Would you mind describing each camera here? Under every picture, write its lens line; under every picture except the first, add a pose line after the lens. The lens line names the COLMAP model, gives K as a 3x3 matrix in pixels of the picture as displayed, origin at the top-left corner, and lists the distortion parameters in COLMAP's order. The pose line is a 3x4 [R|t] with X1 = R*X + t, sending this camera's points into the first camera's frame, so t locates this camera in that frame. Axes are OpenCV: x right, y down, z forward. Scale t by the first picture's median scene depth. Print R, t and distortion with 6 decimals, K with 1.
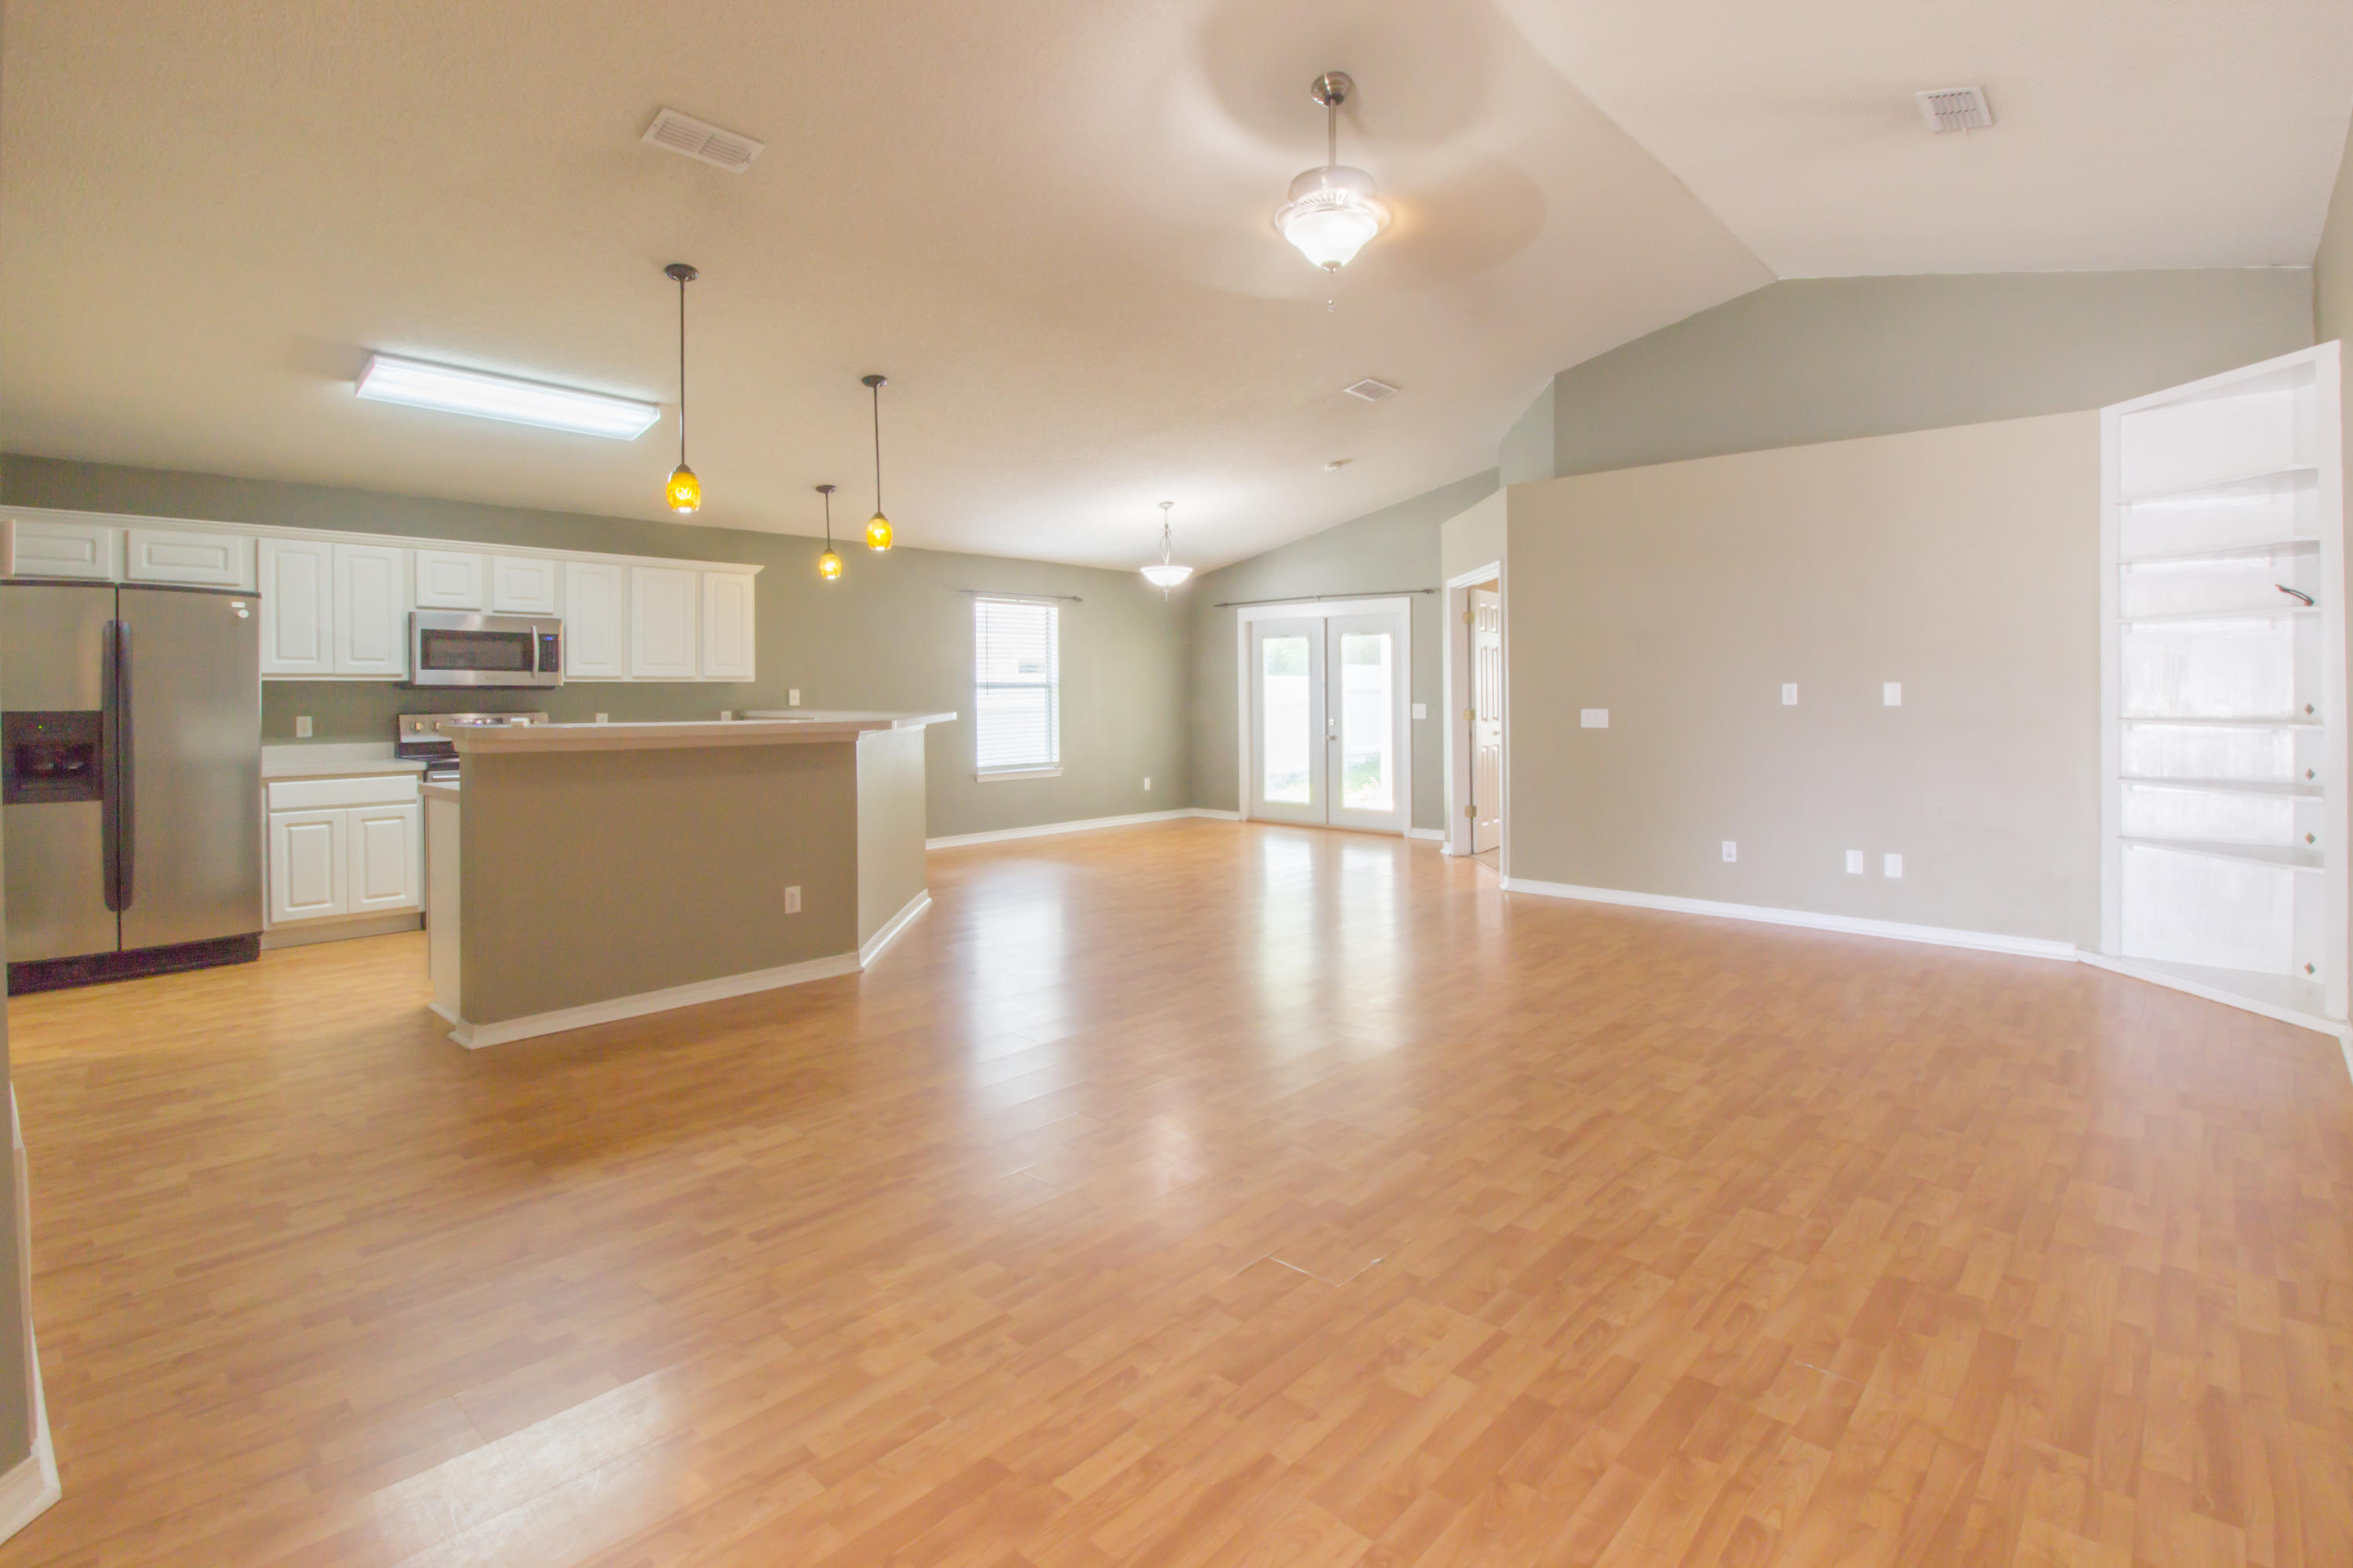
lens RADIAL K [[1125.9, 0, 1202.2], [0, 1125.9, 694.3], [0, 0, 1]] dist [0.014299, -0.017333]
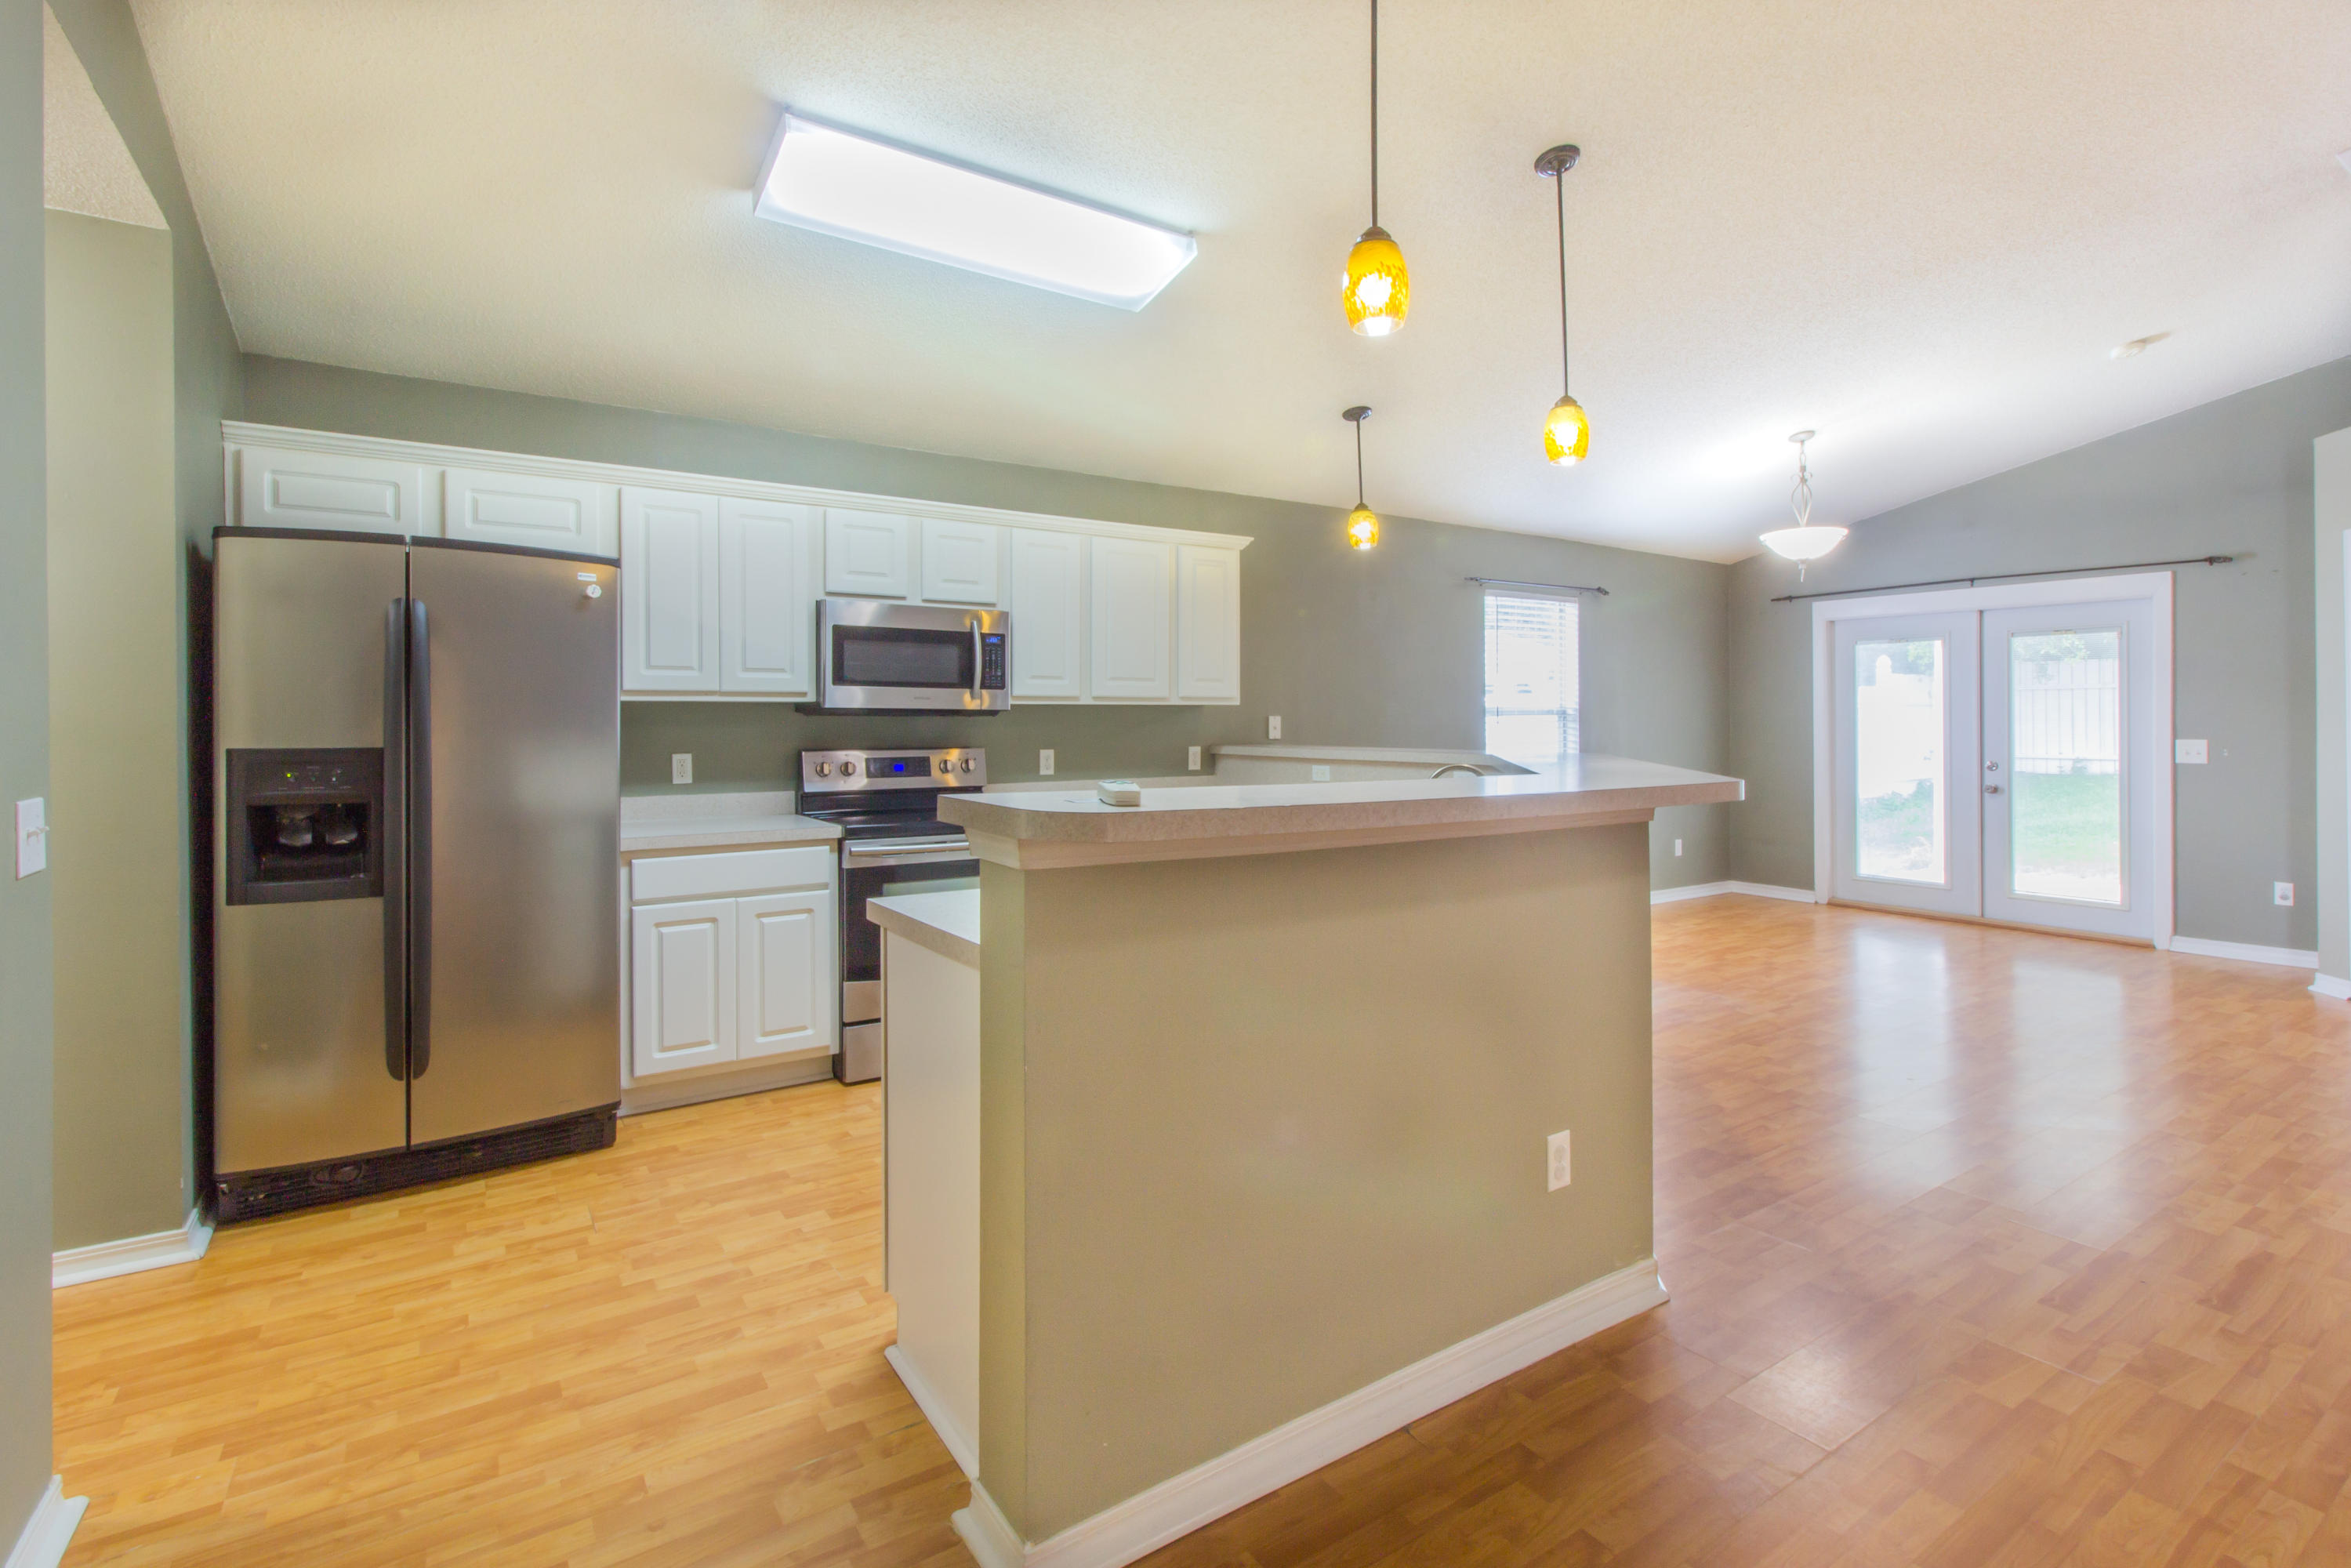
lens RADIAL K [[1094.9, 0, 1183.9], [0, 1094.9, 717.0], [0, 0, 1]] dist [-0.000133, -0.000729]
pose [[0.968619, 0.000665, -0.248549, -0.326775], [-0.002154, 0.999981, -0.005719, 0.000358], [0.248541, 0.006075, 0.968602, 0.420267]]
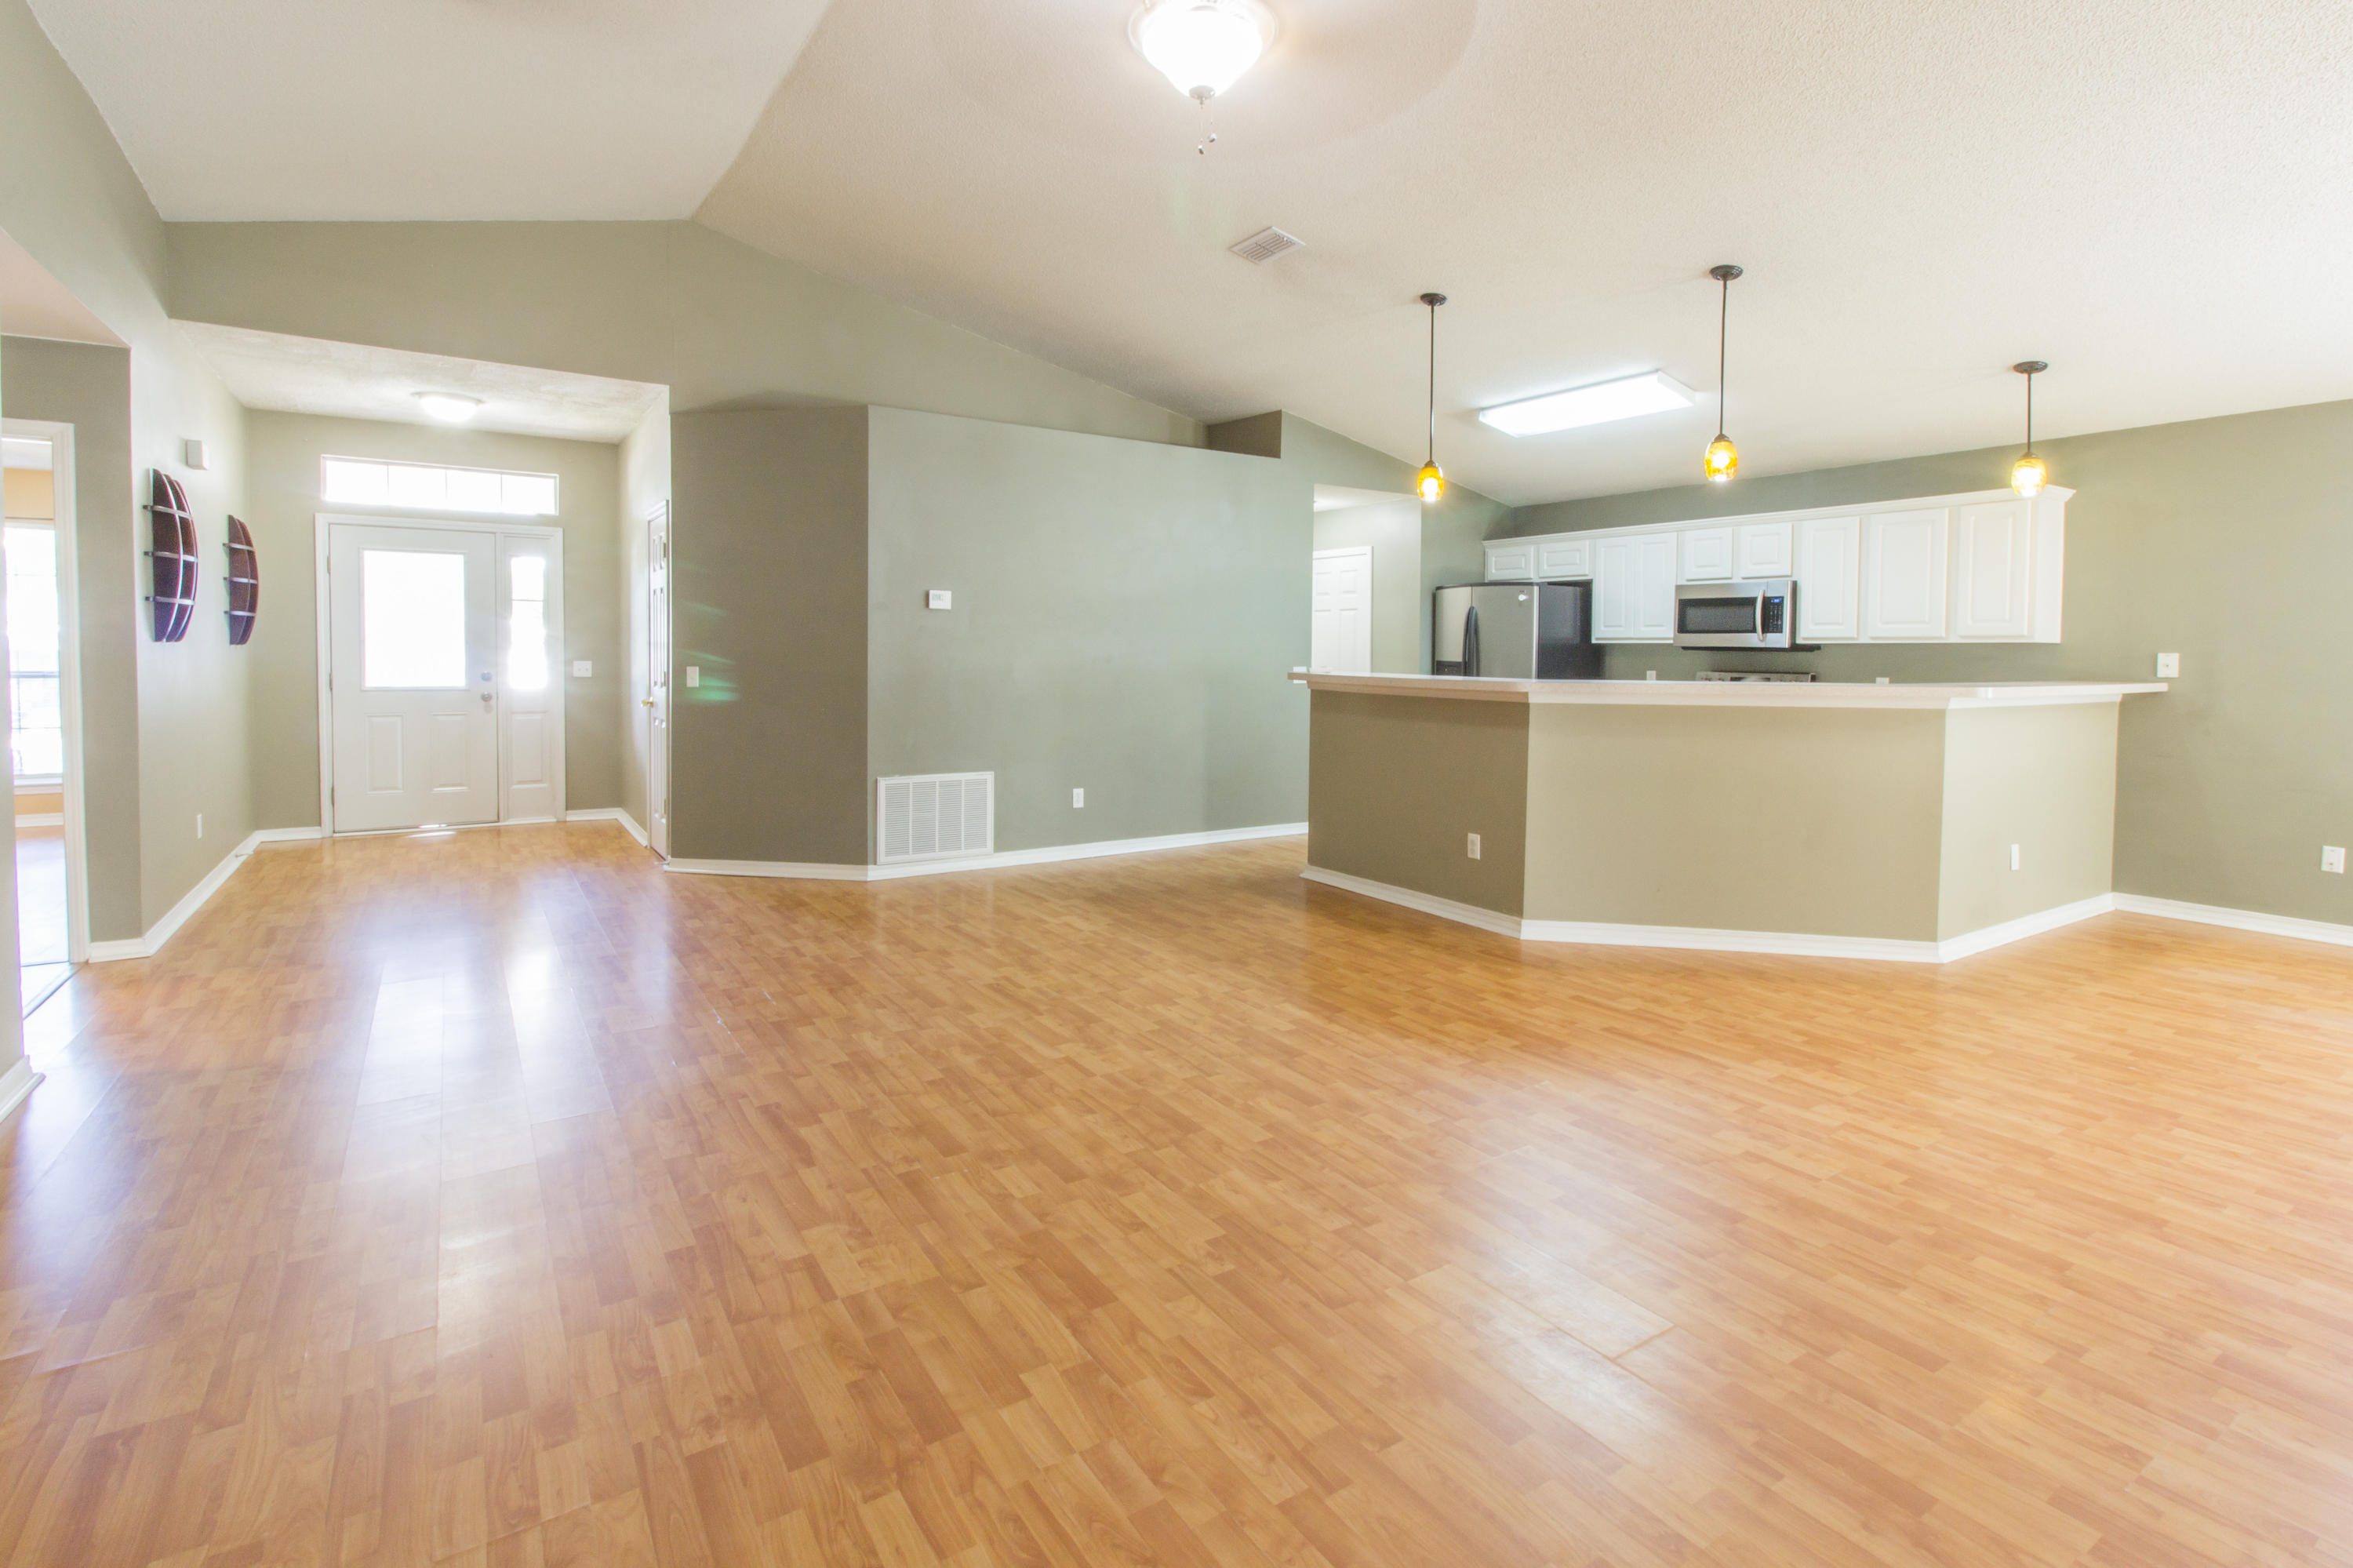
lens RADIAL K [[1147.9, 0, 1189.6], [0, 1147.9, 665.6], [0, 0, 1]] dist [0.001373, 0.000635]
pose [[-0.269815, 0.013488, -0.962818, 0.605146], [-0.010082, 0.999808, 0.016831, -0.003266], [0.962859, 0.014249, -0.269627, 0.830752]]
